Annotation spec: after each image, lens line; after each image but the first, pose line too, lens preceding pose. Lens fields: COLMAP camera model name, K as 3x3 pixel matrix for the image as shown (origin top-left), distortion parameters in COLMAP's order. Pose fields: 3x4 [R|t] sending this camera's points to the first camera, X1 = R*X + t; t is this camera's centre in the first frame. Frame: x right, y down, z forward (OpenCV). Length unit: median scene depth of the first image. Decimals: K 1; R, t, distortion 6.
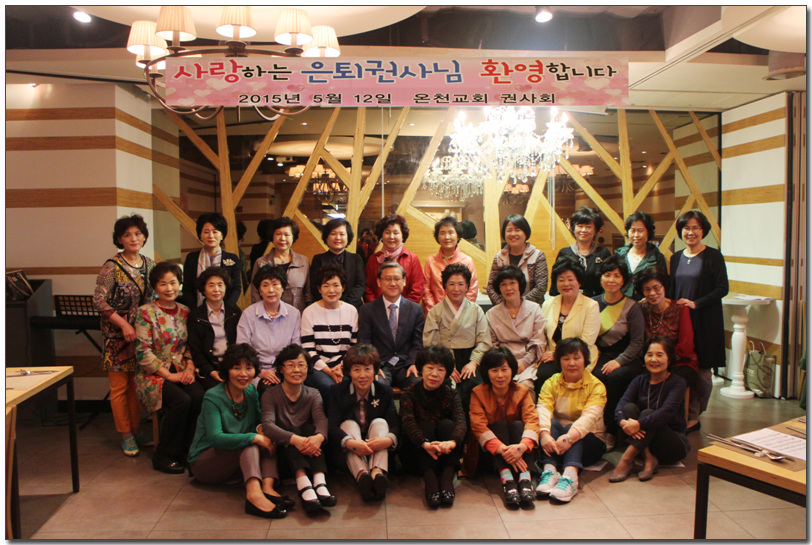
lens RADIAL K [[664.3, 0, 406.0], [0, 664.3, 272.5], [0, 0, 1]] dist [-0.157026, 0.144240]
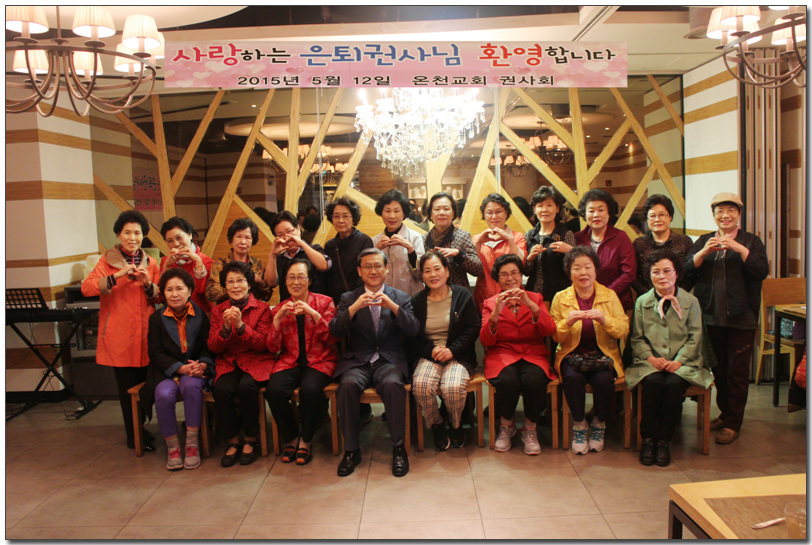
lens RADIAL K [[664.3, 0, 406.0], [0, 664.3, 272.5], [0, 0, 1]] dist [-0.157026, 0.144240]
pose [[0.997246, -0.023675, -0.070287, 0.170636], [0.026384, 0.998935, 0.037862, -0.010450], [0.069316, -0.039612, 0.996808, 0.037590]]
